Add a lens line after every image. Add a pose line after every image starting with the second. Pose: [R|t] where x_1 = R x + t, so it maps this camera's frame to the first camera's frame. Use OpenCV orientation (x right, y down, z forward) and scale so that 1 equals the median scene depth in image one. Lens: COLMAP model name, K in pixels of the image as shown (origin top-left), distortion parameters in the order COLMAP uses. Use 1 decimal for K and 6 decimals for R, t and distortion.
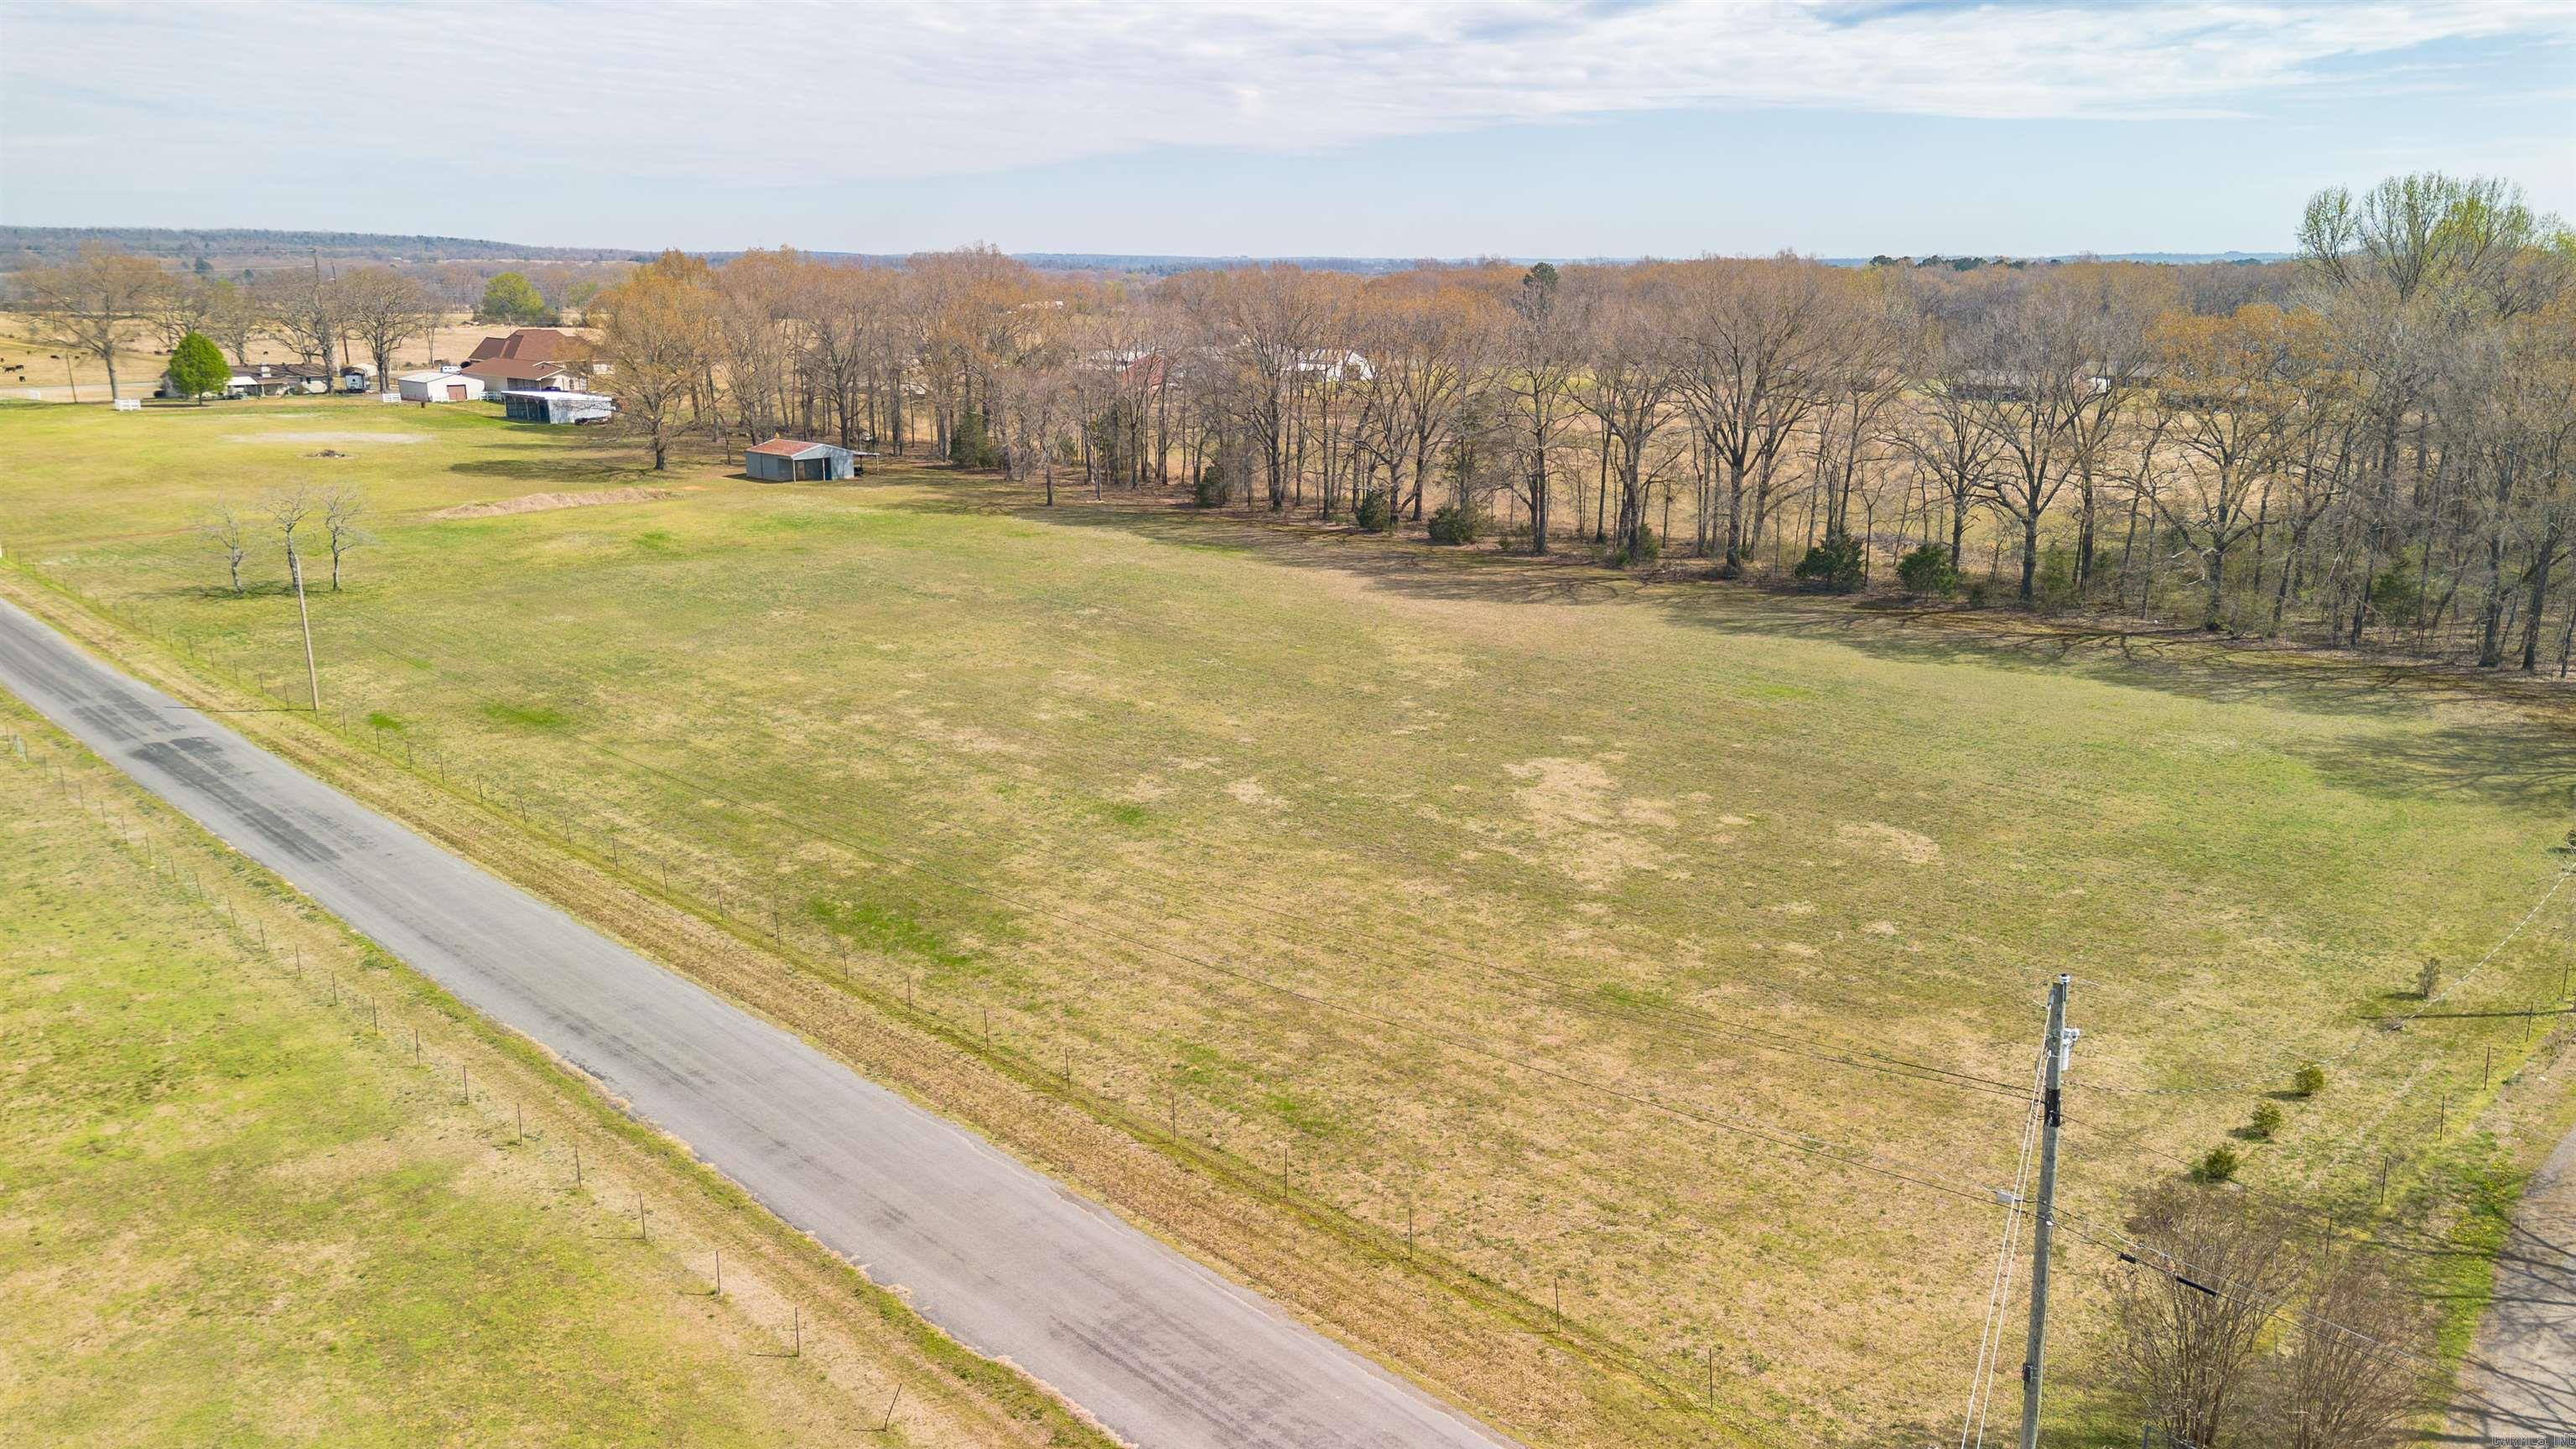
lens RADIAL K [[1770.1, 0, 1295.1], [0, 1770.1, 766.0], [0, 0, 1]] dist [0.090916, -0.084515]
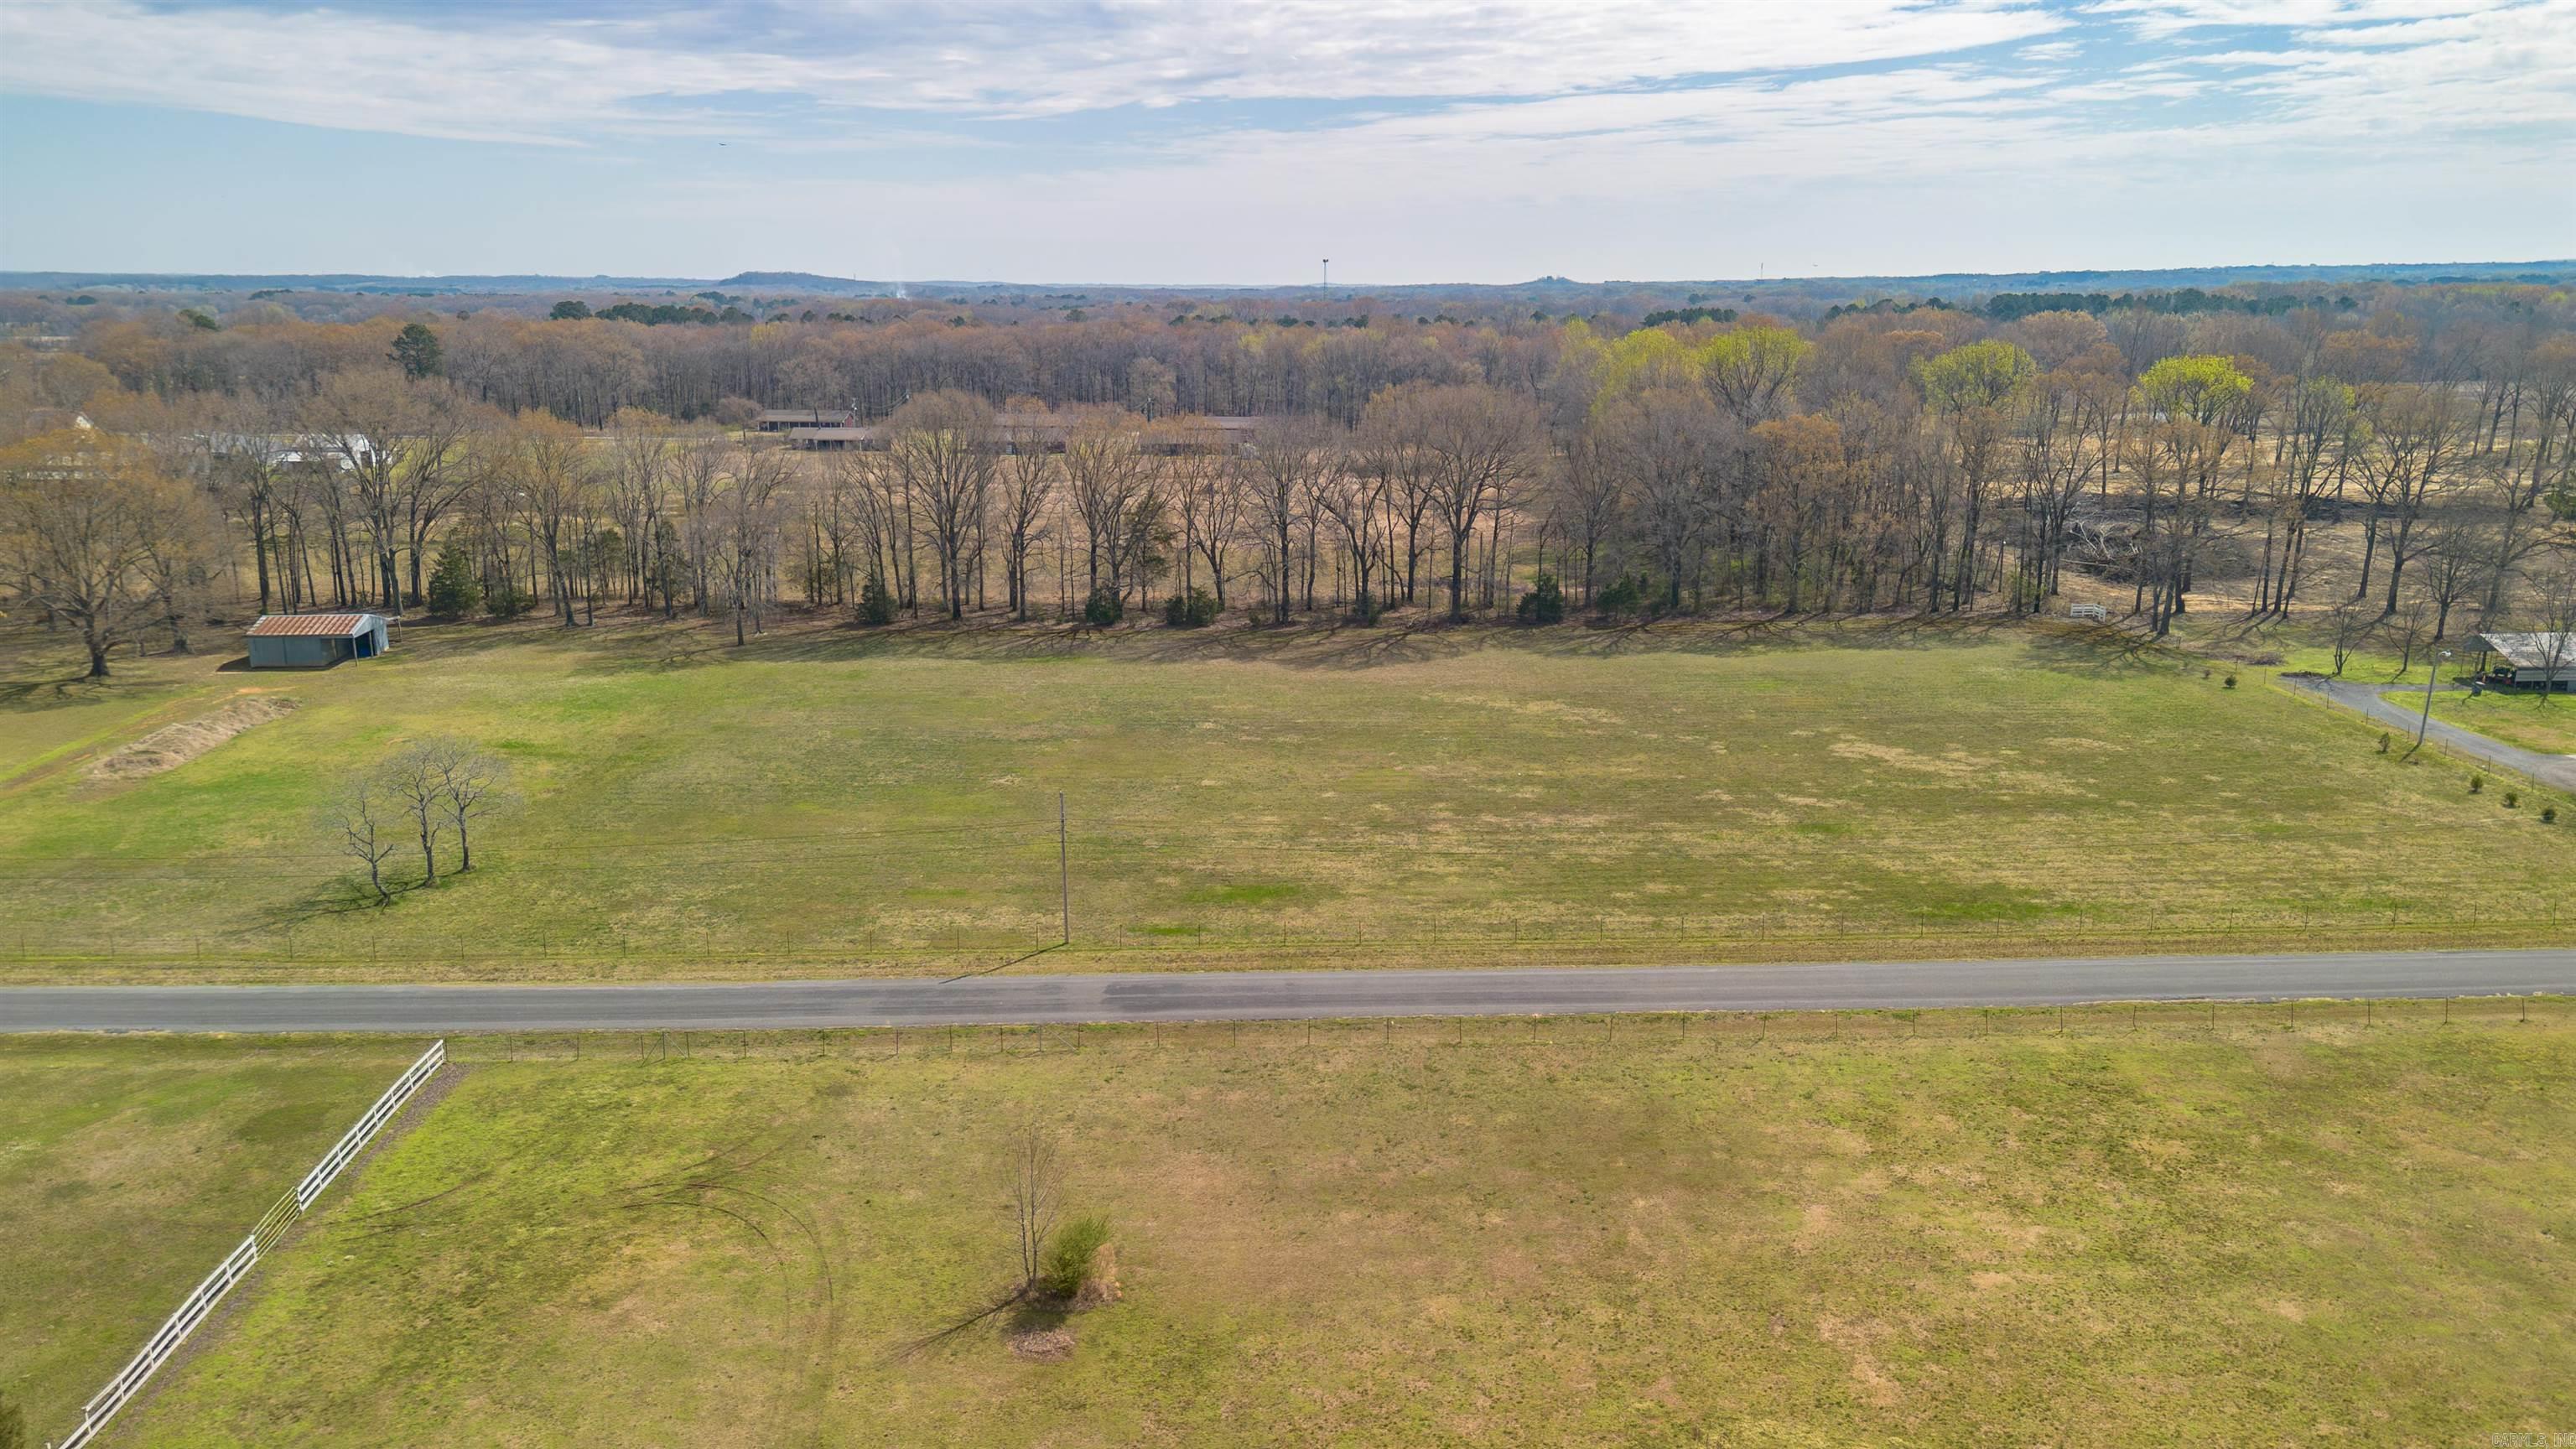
lens RADIAL K [[1806.0, 0, 1298.2], [0, 1806.0, 738.9], [0, 0, 1]] dist [0.078763, -0.081393]
pose [[0.672531, -0.175819, 0.718881, -1.426000], [0.195107, 0.979128, 0.056940, -0.209239], [-0.713887, 0.101965, 0.692797, 0.289674]]
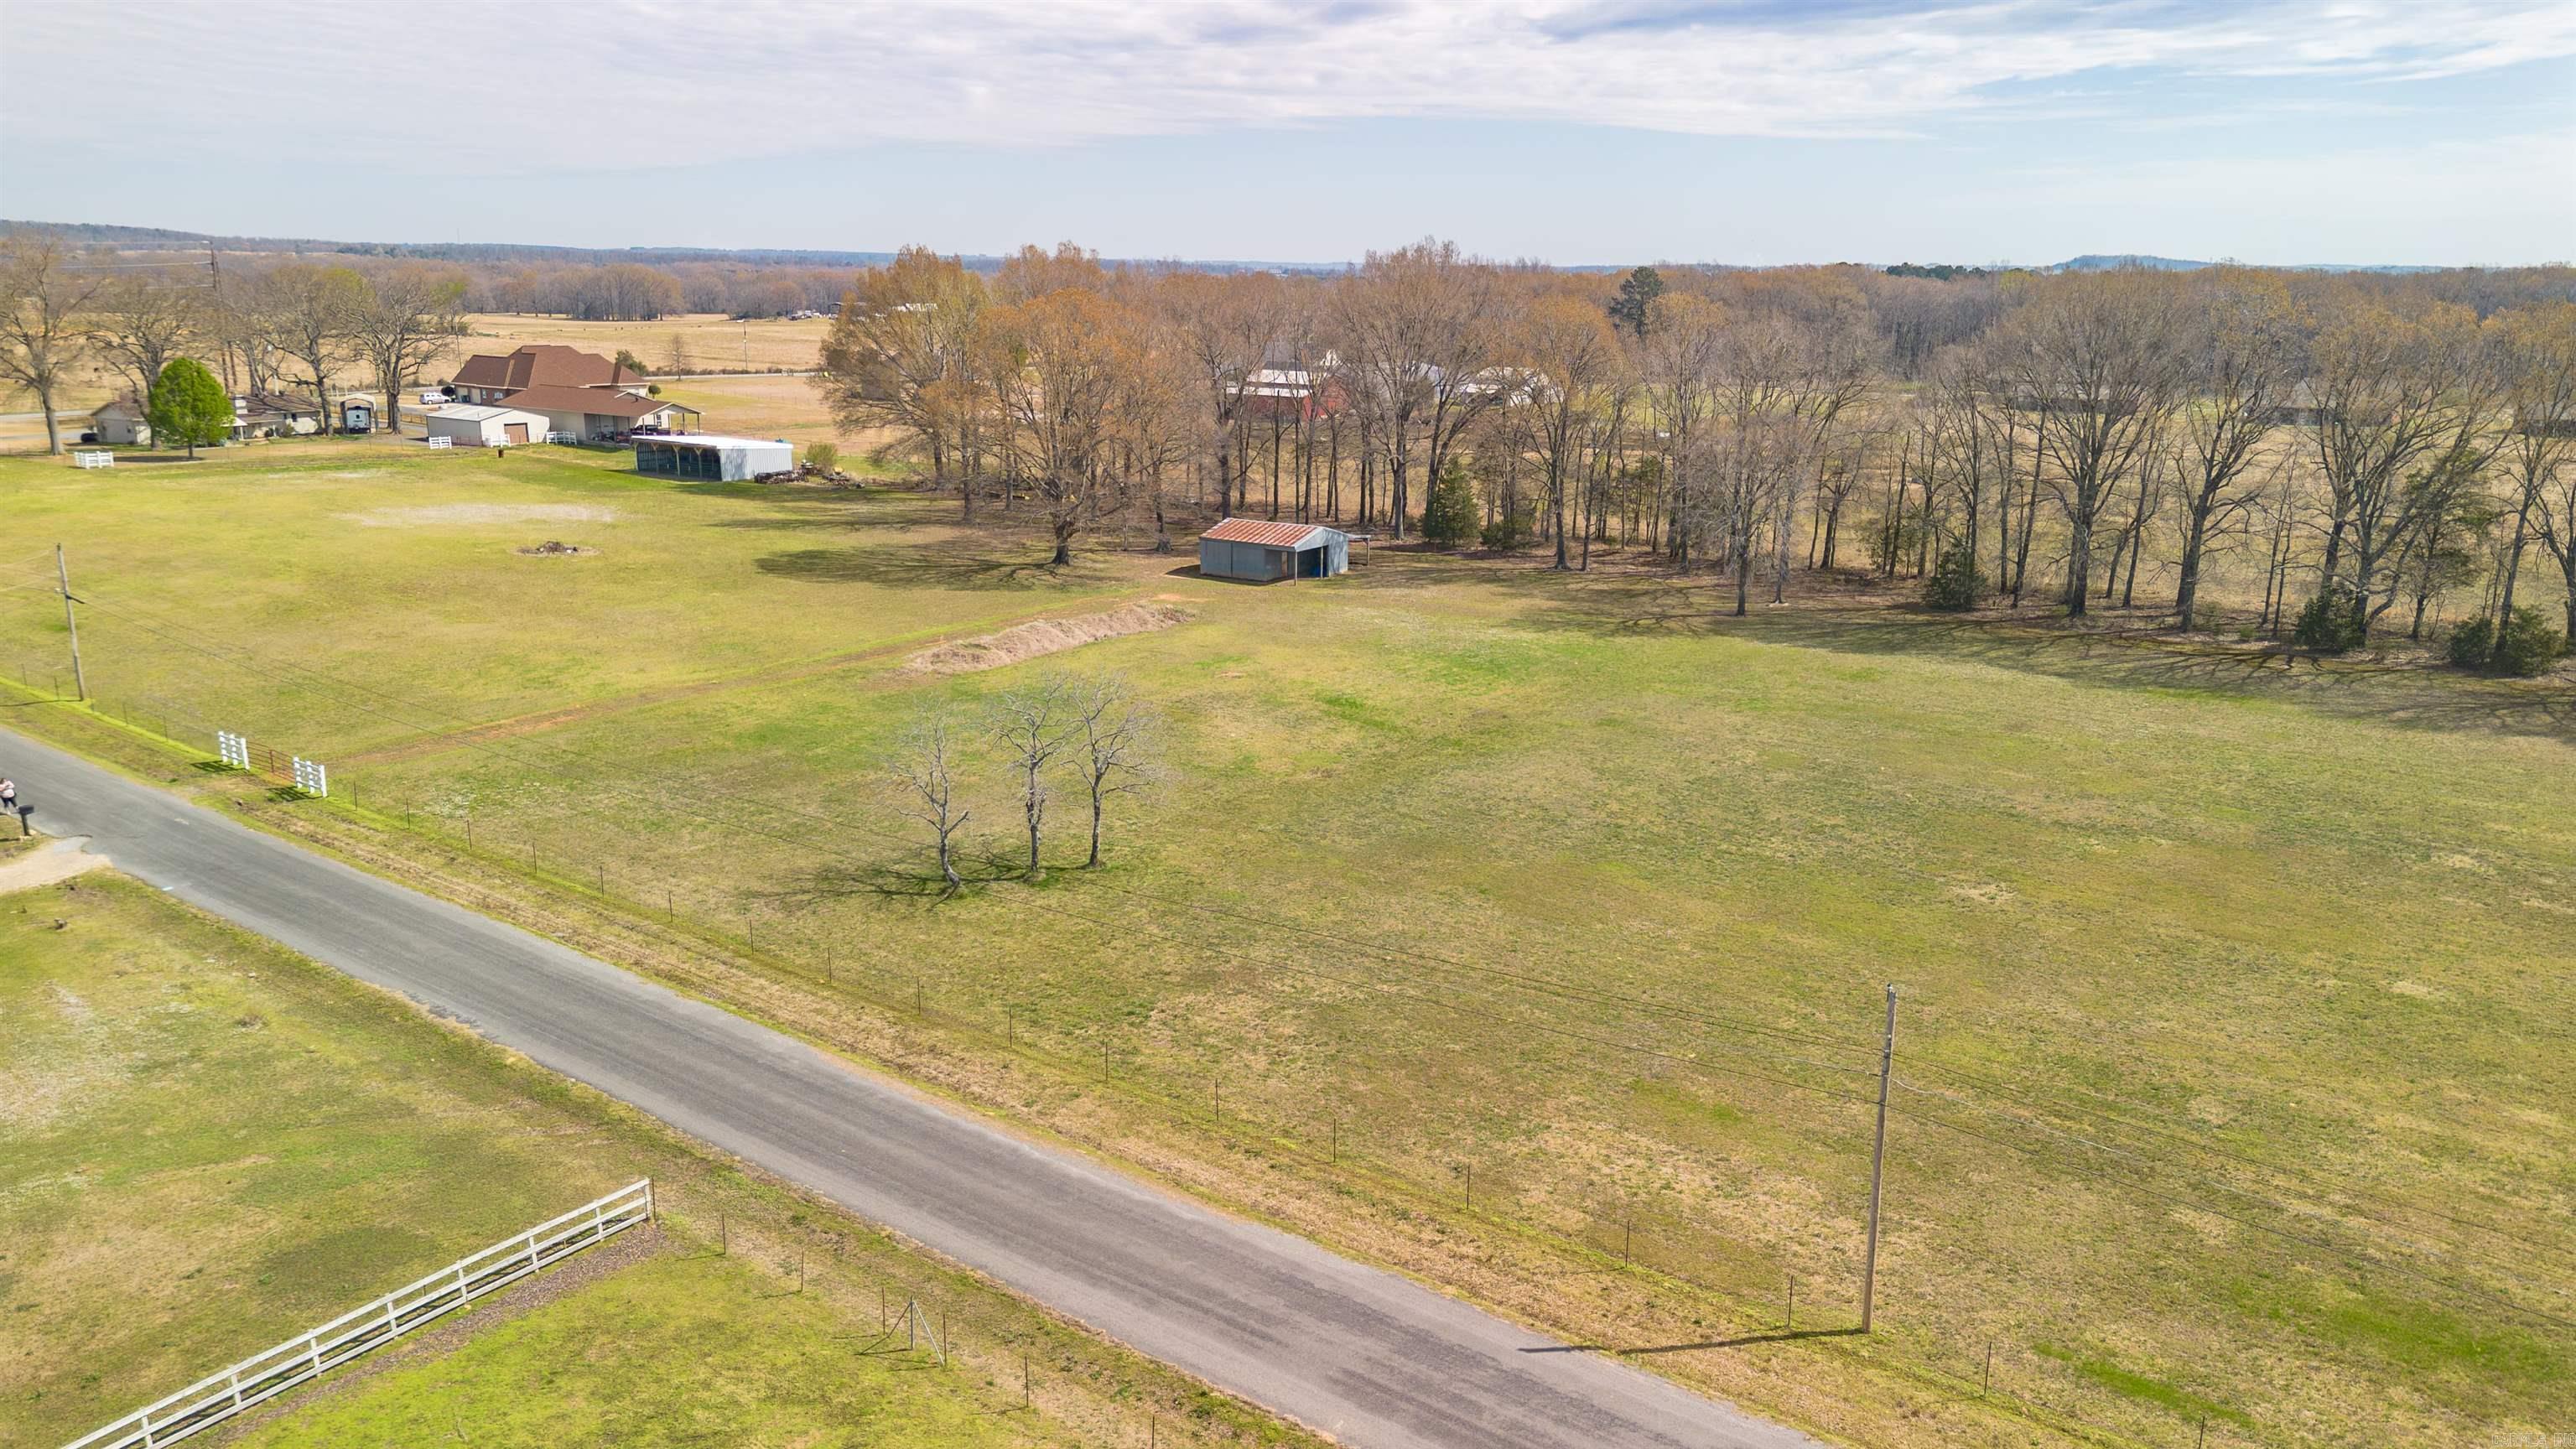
lens RADIAL K [[1799.8, 0, 1282.7], [0, 1799.8, 746.4], [0, 0, 1]] dist [0.065447, -0.069419]
pose [[0.989558, -0.030760, 0.140818, -0.913954], [0.032894, 0.999376, -0.012851, -0.203939], [-0.140334, 0.017348, 0.989952, 0.759249]]
